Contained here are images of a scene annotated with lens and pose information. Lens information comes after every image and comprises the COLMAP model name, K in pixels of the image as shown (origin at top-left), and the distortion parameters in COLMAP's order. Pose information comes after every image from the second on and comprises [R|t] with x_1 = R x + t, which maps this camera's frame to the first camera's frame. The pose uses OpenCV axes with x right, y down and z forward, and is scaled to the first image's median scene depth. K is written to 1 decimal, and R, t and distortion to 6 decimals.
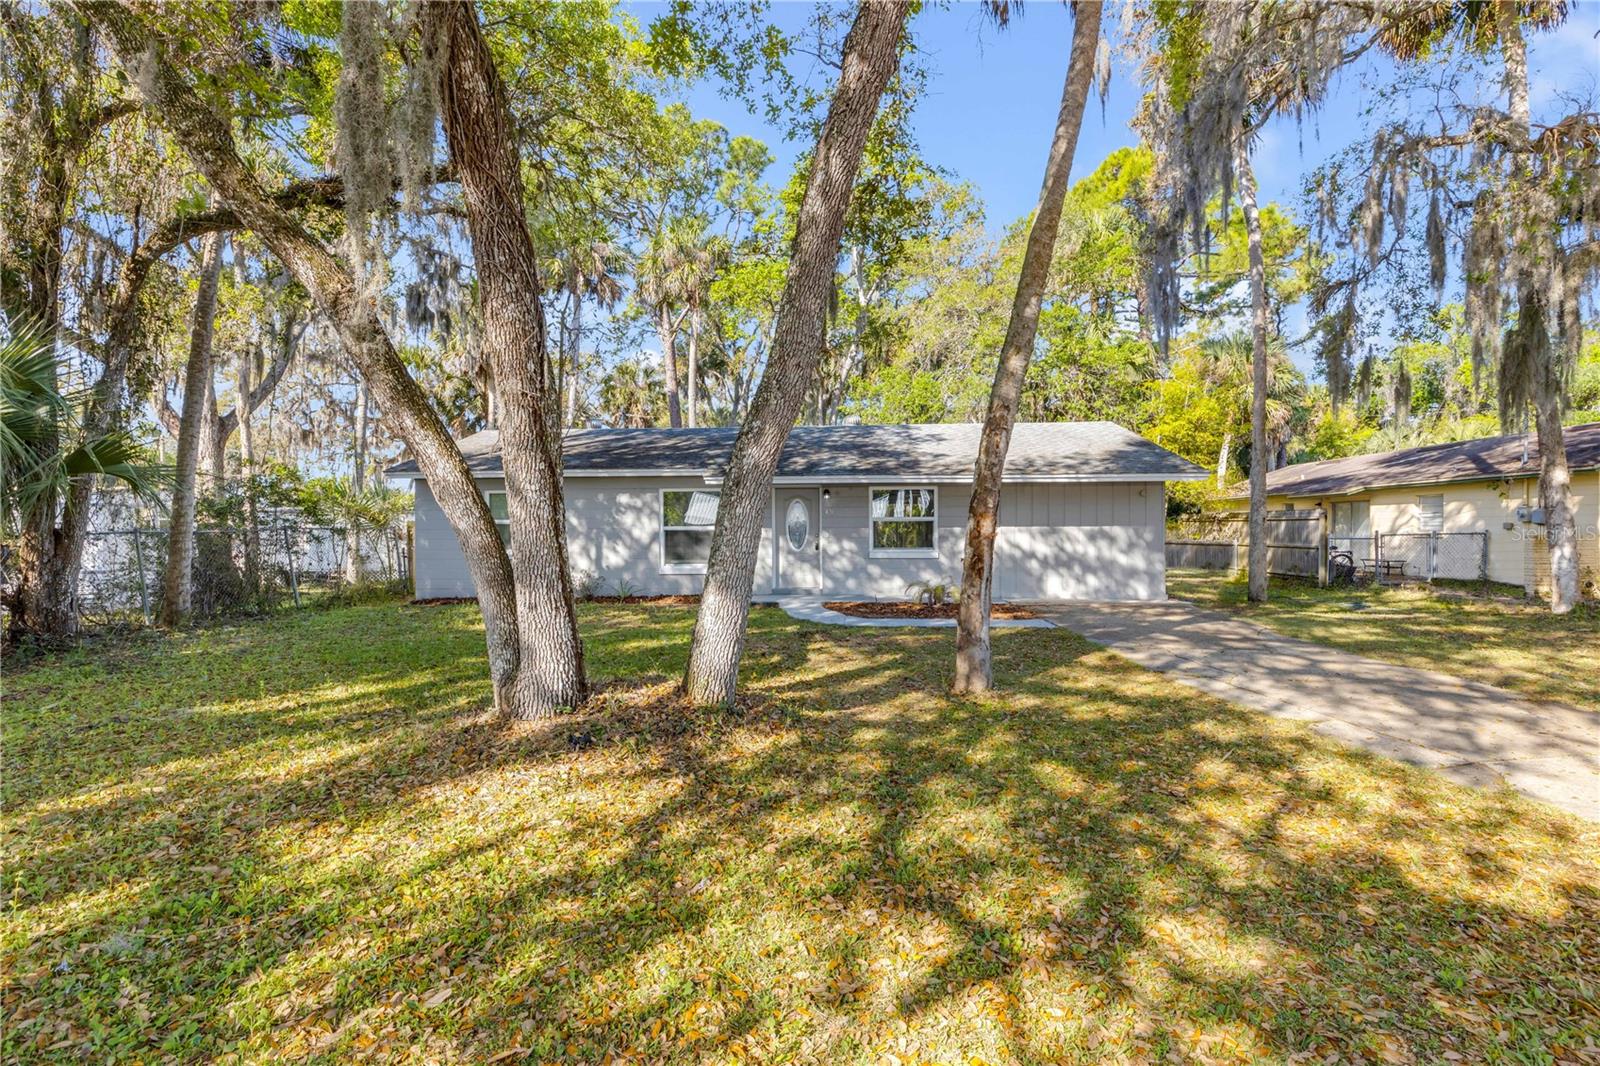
lens RADIAL K [[724.1, 0, 799.6], [0, 724.1, 528.3], [0, 0, 1]] dist [-0.000480, -0.000310]
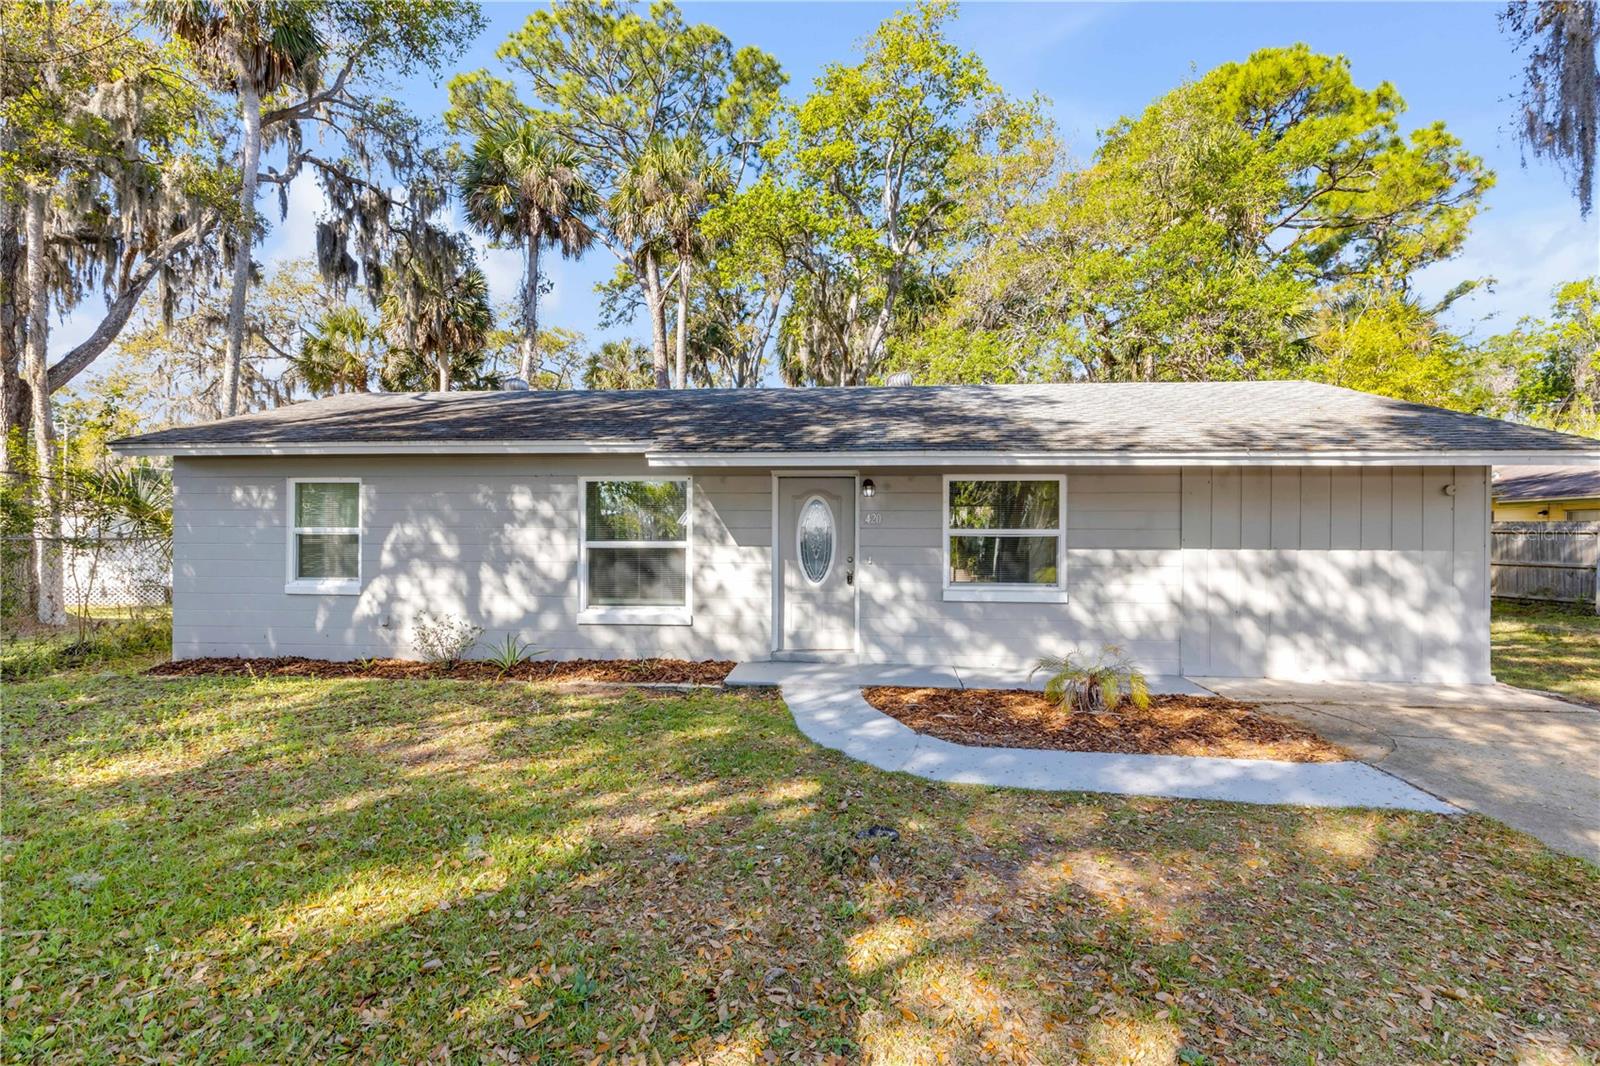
lens RADIAL K [[724.1, 0, 799.6], [0, 724.1, 528.3], [0, 0, 1]] dist [-0.000480, -0.000310]
pose [[0.999836, 0.009587, -0.015364, -0.005970], [-0.009600, 0.999954, -0.000728, -0.011281], [0.015356, 0.000875, 0.999882, 0.225260]]
